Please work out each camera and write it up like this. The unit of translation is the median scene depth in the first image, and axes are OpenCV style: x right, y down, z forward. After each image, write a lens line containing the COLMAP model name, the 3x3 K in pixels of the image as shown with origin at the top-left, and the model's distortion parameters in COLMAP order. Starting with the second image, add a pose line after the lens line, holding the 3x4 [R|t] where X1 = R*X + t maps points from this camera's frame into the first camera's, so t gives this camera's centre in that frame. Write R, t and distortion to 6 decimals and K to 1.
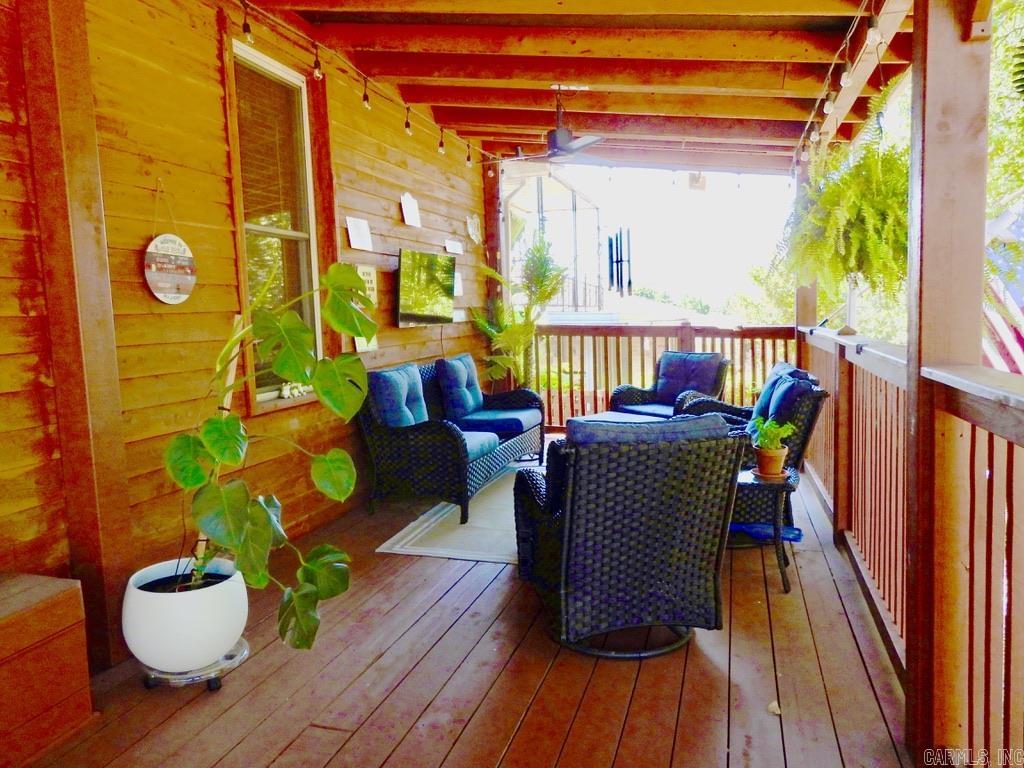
lens RADIAL K [[736.4, 0, 511.2], [0, 736.4, 380.5], [0, 0, 1]] dist [-0.011792, 0.003129]
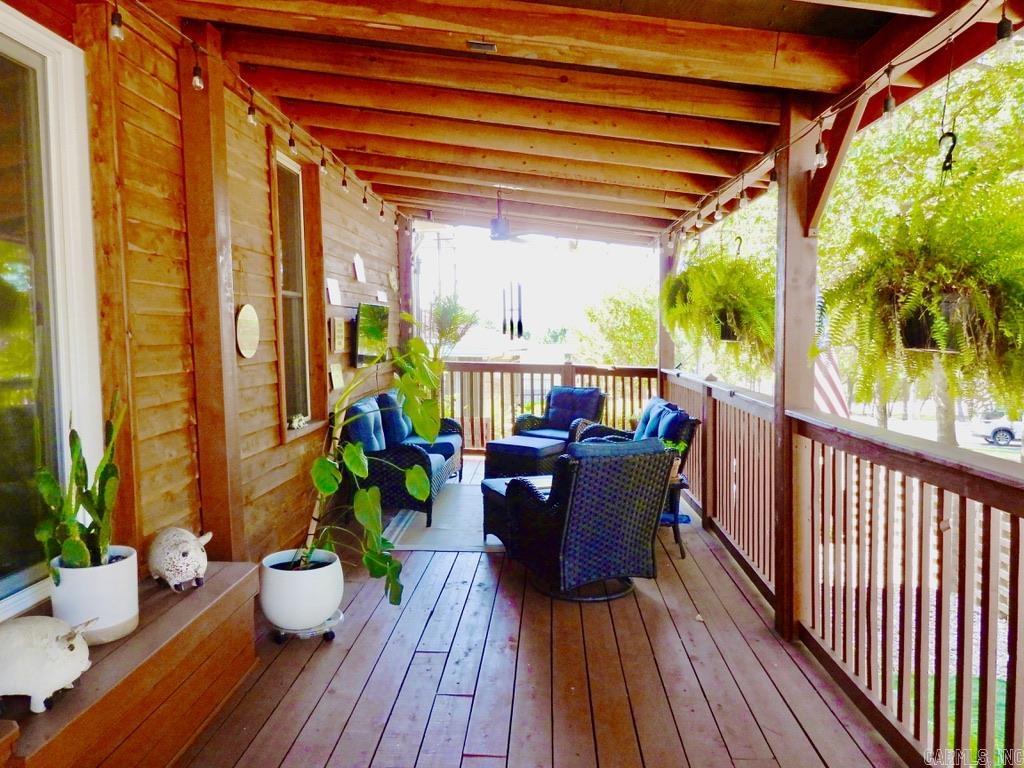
lens RADIAL K [[736.4, 0, 513.1], [0, 736.4, 382.1], [0, 0, 1]] dist [-0.011792, 0.003129]
pose [[0.970467, 0.002284, 0.241222, -0.229513], [0.004892, 0.999563, -0.029147, -0.015676], [-0.241184, 0.029466, 0.970032, -0.260662]]
